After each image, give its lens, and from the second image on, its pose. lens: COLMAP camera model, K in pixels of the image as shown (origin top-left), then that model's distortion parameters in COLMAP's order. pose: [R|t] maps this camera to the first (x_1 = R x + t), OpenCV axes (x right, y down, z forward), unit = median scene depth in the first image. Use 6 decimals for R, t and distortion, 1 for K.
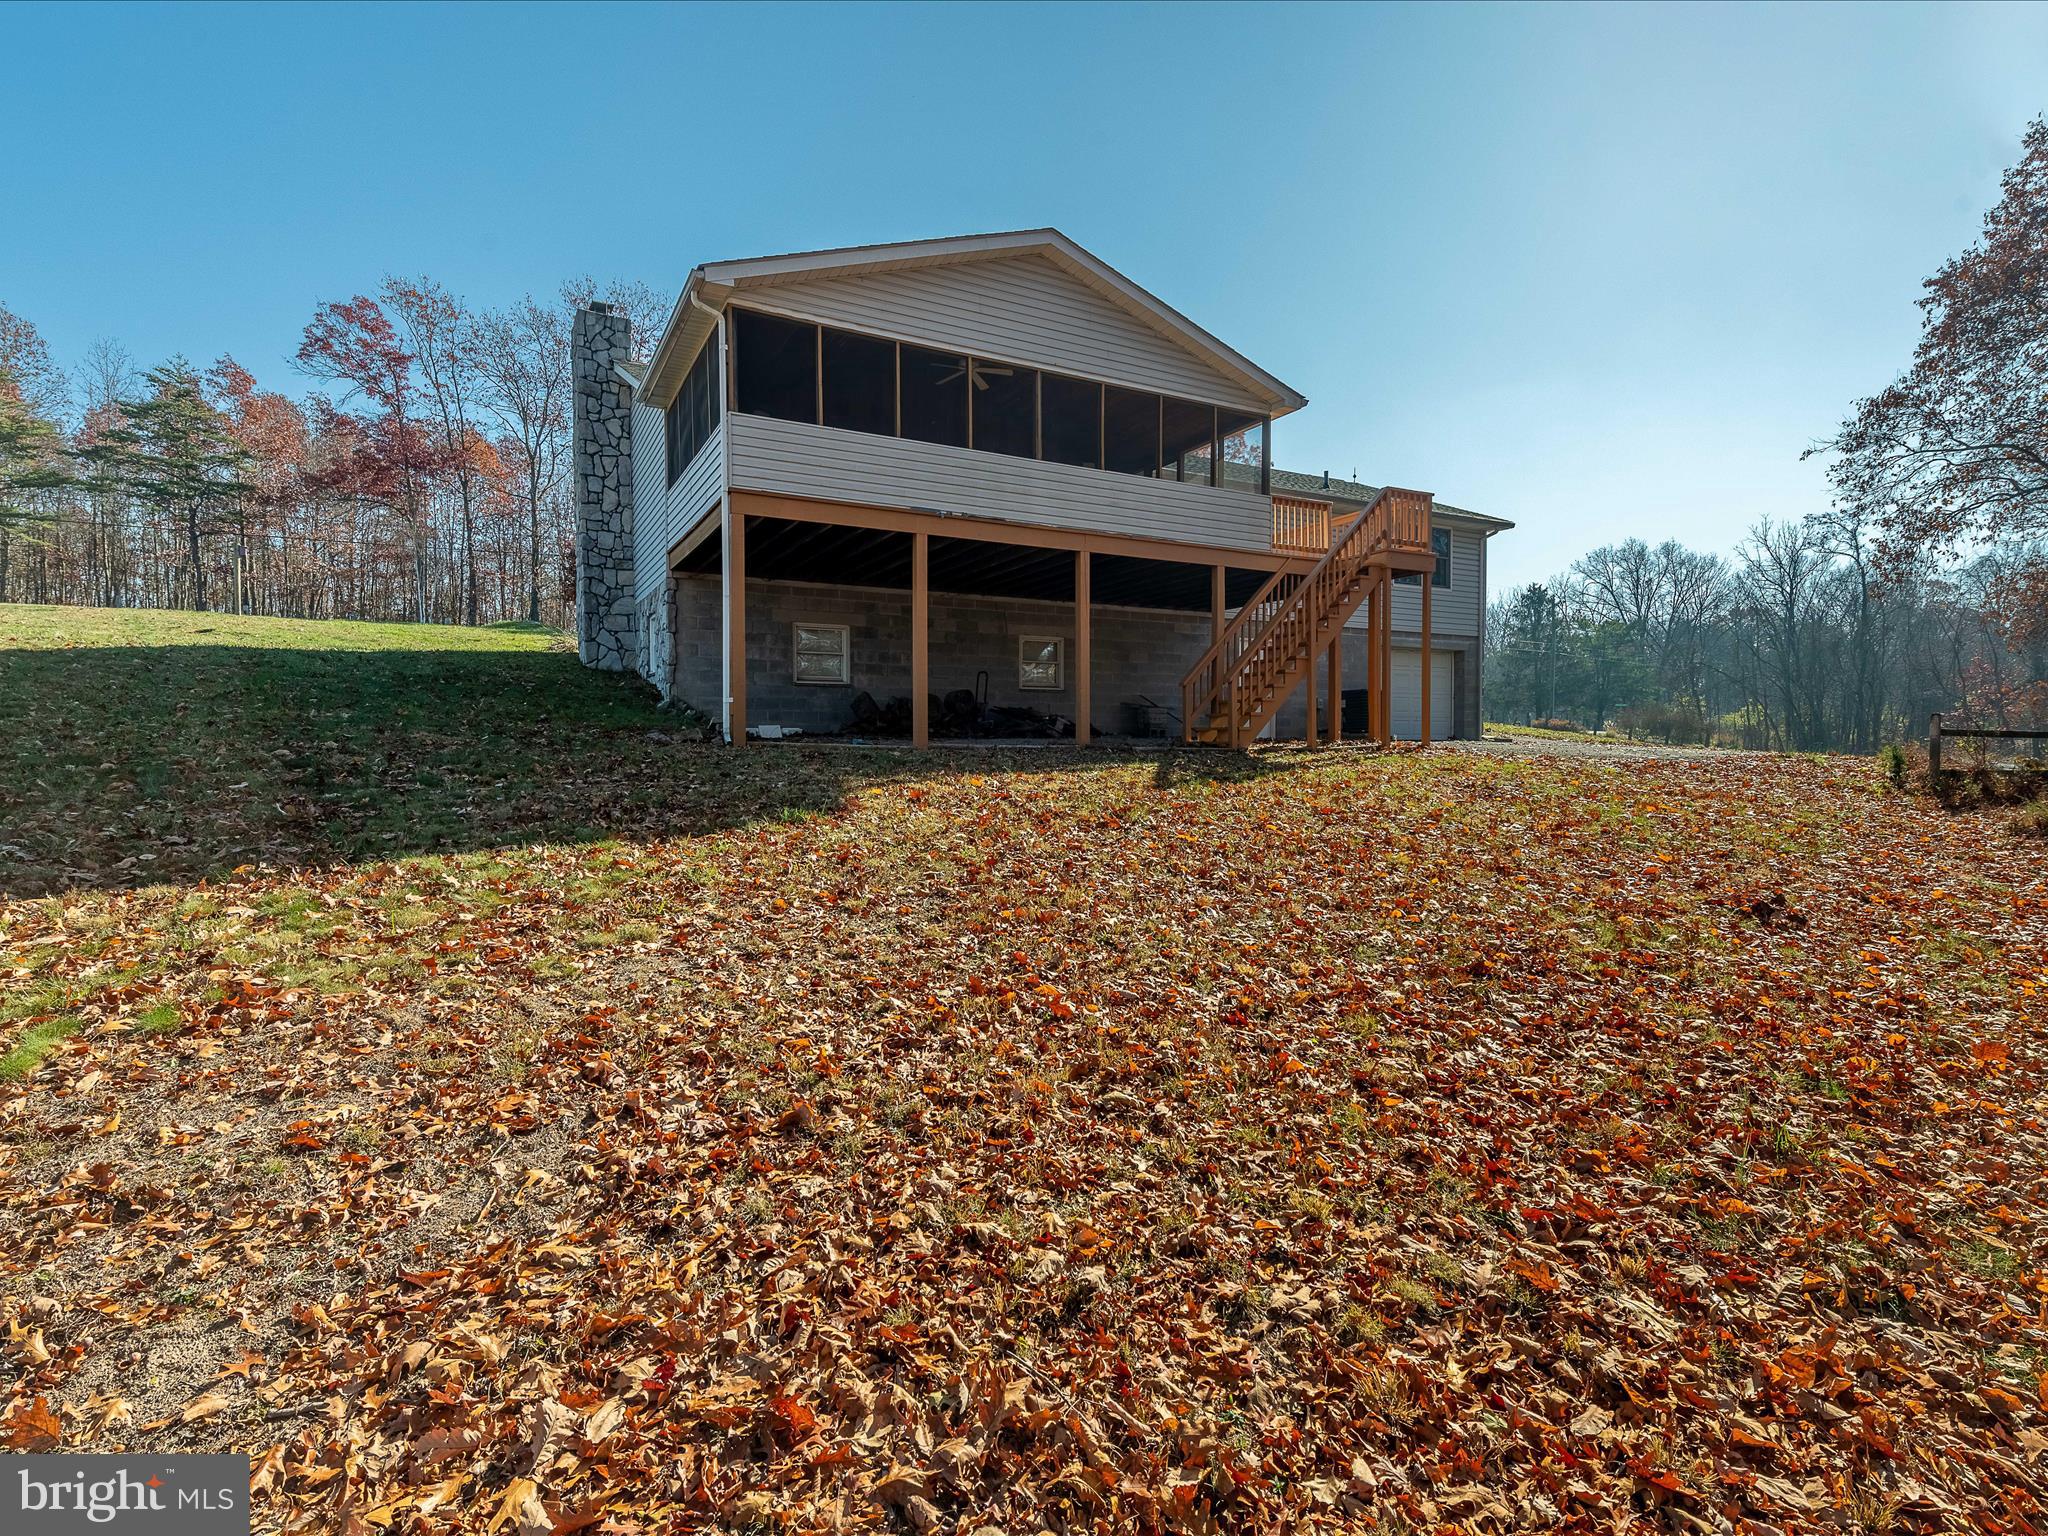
lens RADIAL K [[1000.1, 0, 1024.0], [0, 1000.1, 768.0], [0, 0, 1]] dist [0.001593, -0.000123]
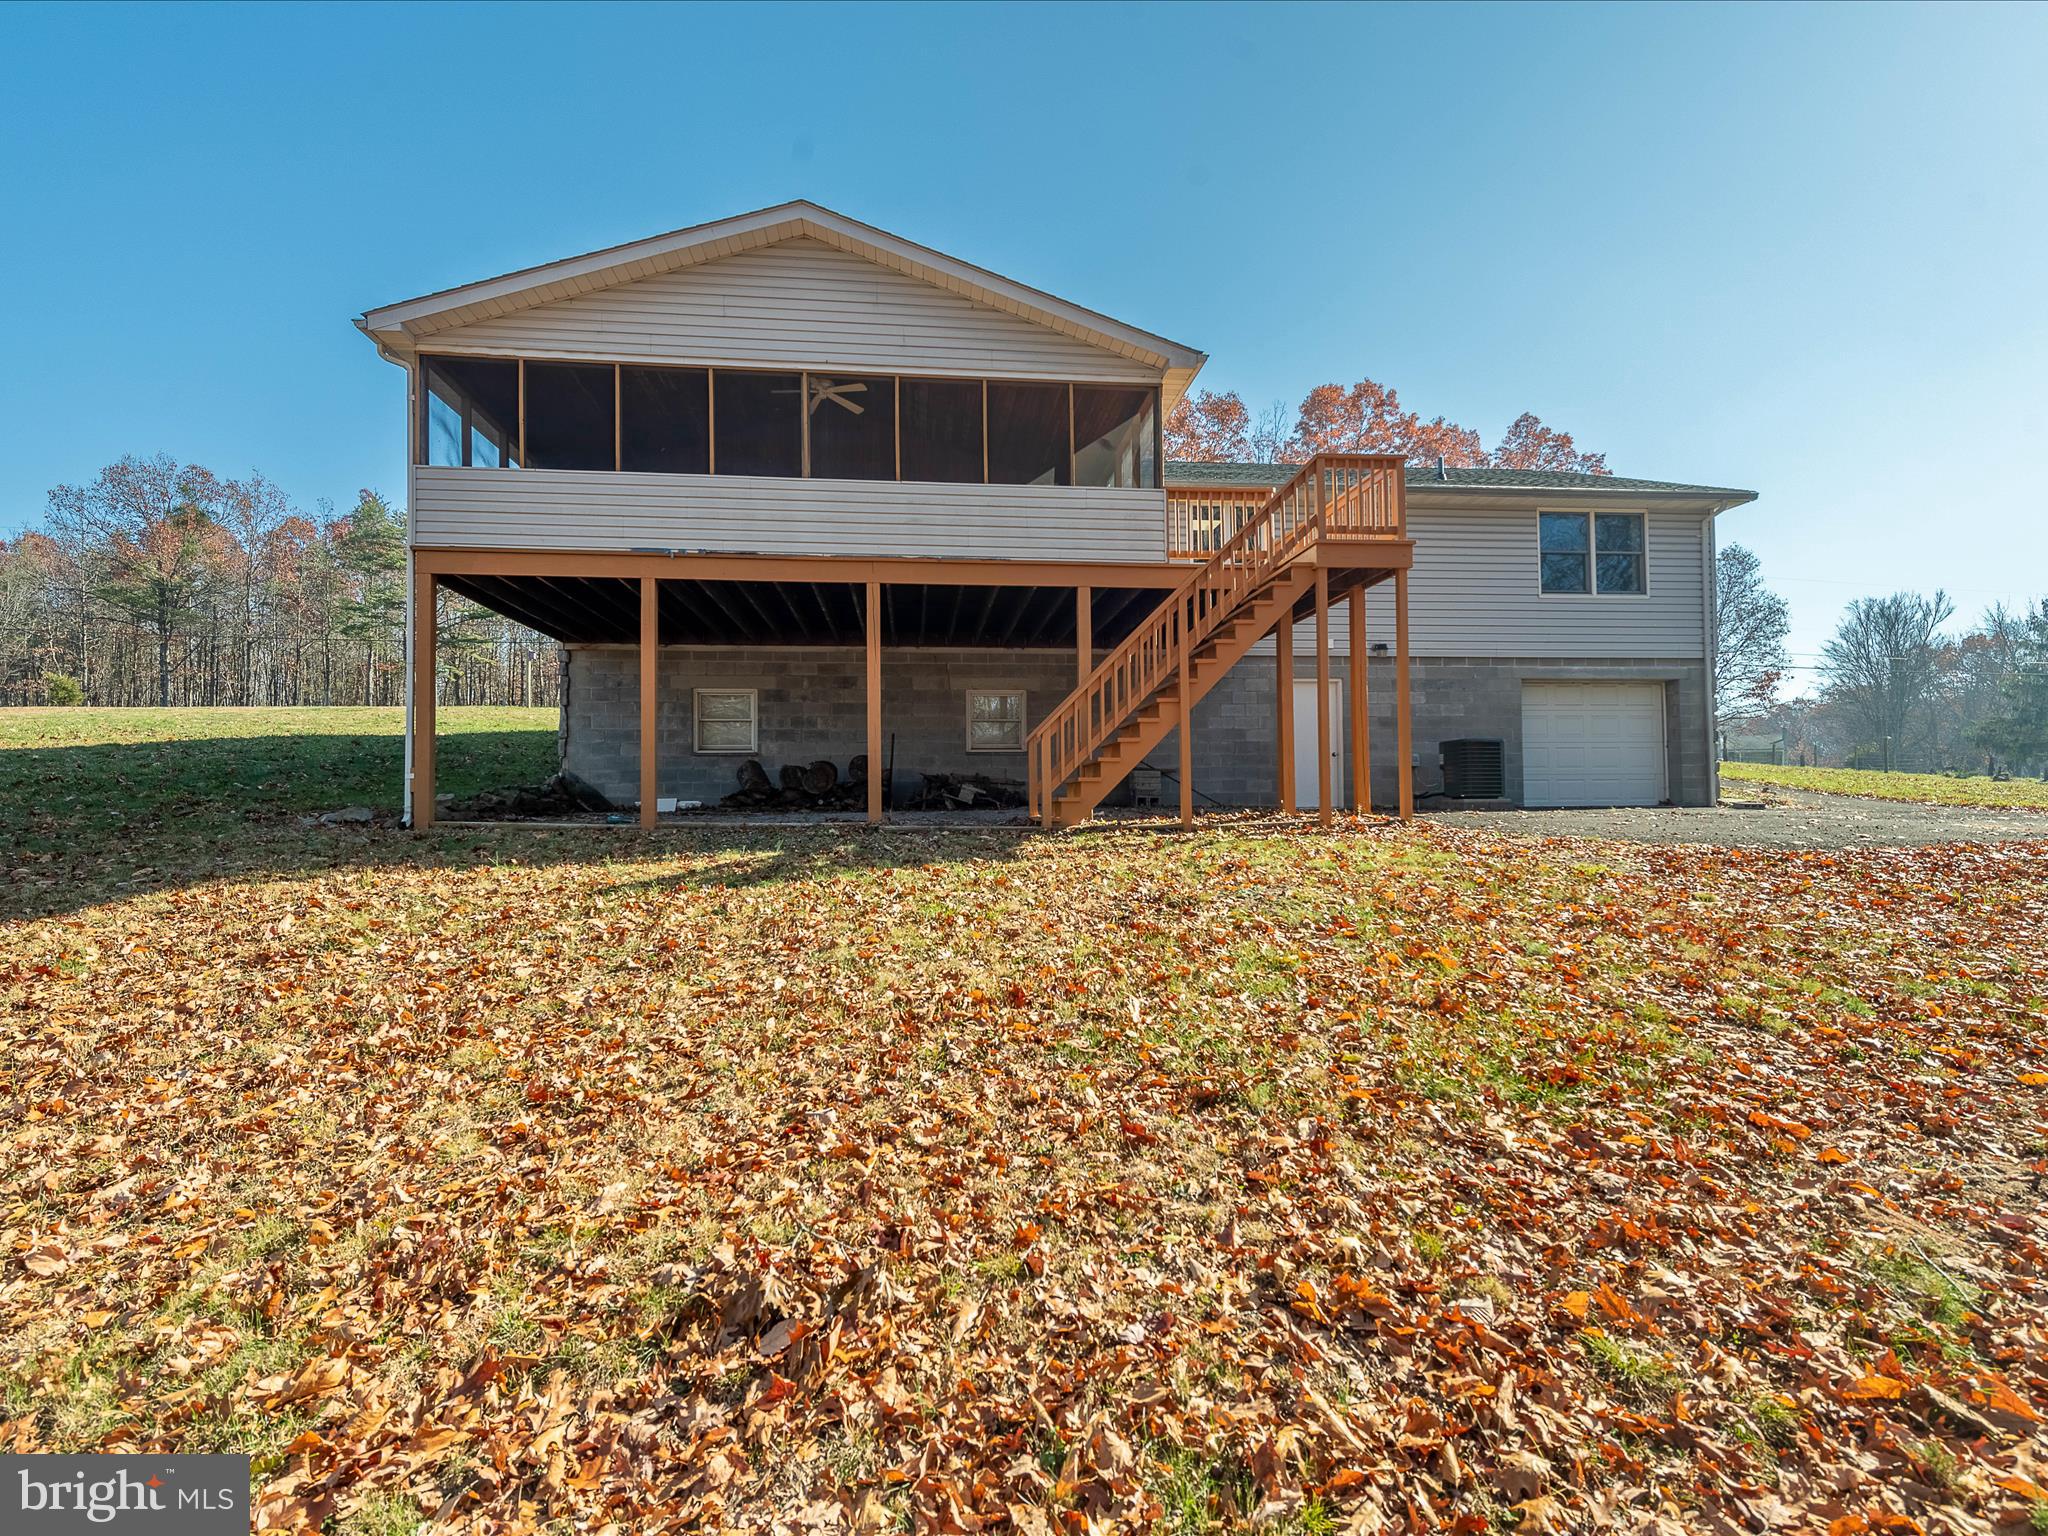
lens RADIAL K [[1006.9, 0, 1006.3], [0, 1006.9, 781.1], [0, 0, 1]] dist [0.004250, 0.000146]
pose [[0.927502, -0.016595, -0.373448, 0.445396], [-0.002341, 0.998737, -0.050196, -0.015029], [0.373810, 0.047431, 0.926292, 0.282902]]
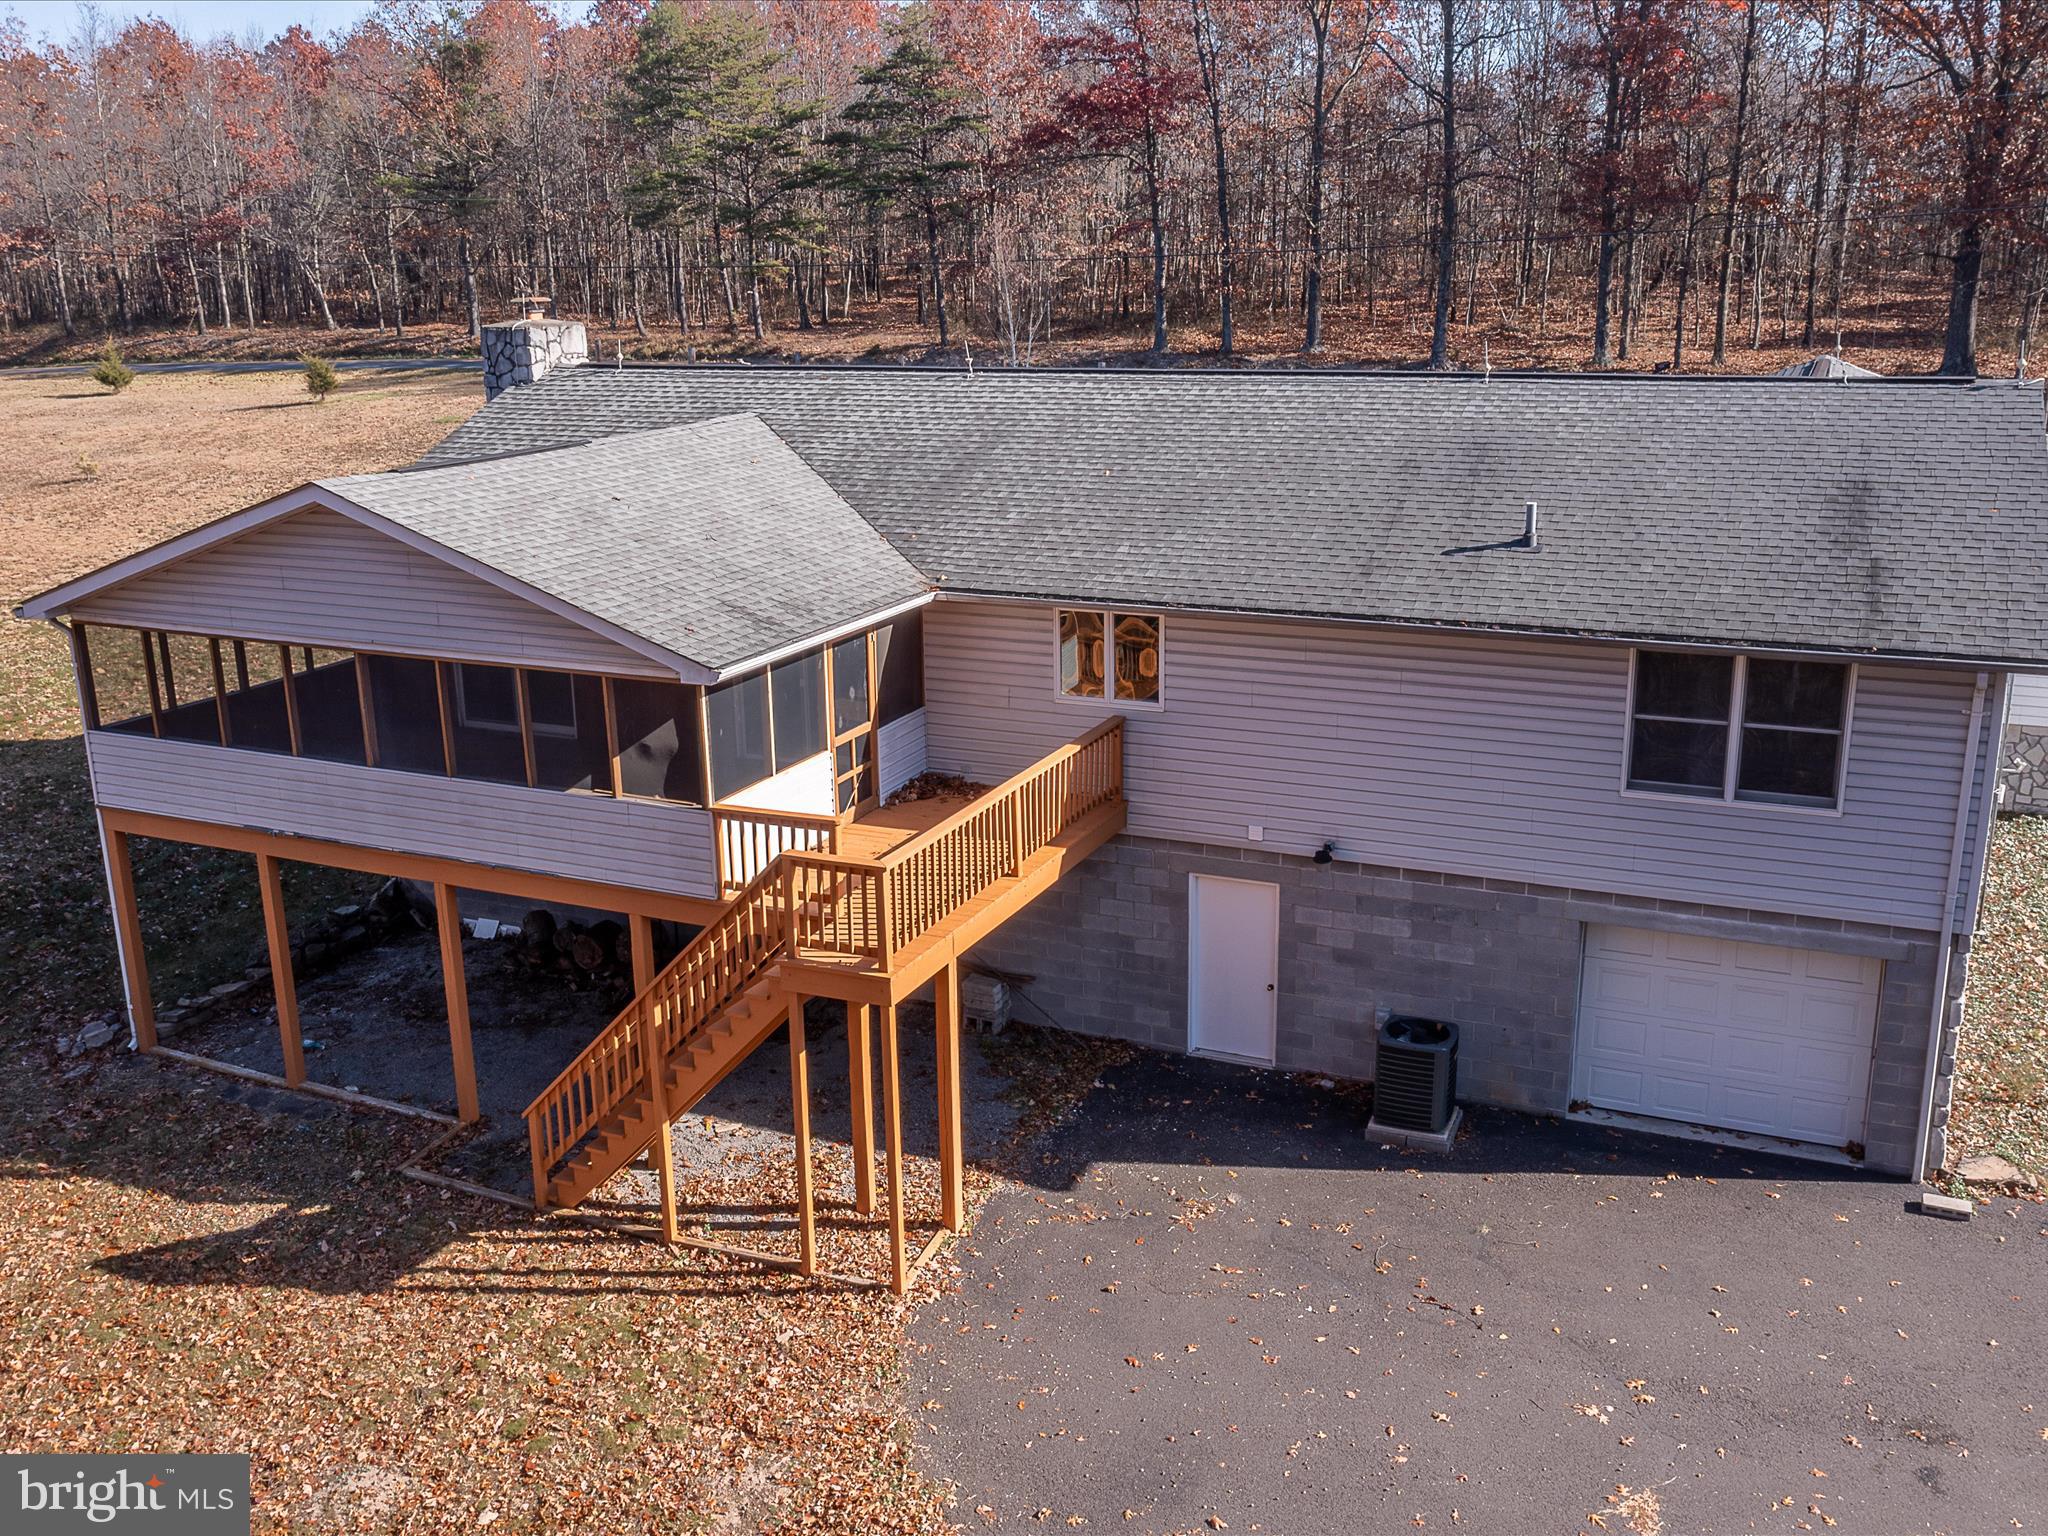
lens RADIAL K [[1815.0, 0, 1035.1], [0, 1815.0, 760.8], [0, 0, 1]] dist [-0.012904, -0.000524]
pose [[0.608594, 0.205919, -0.766297, 1.279086], [-0.007871, 0.967259, 0.253669, -0.620667], [0.793443, -0.148350, 0.590289, 0.553887]]
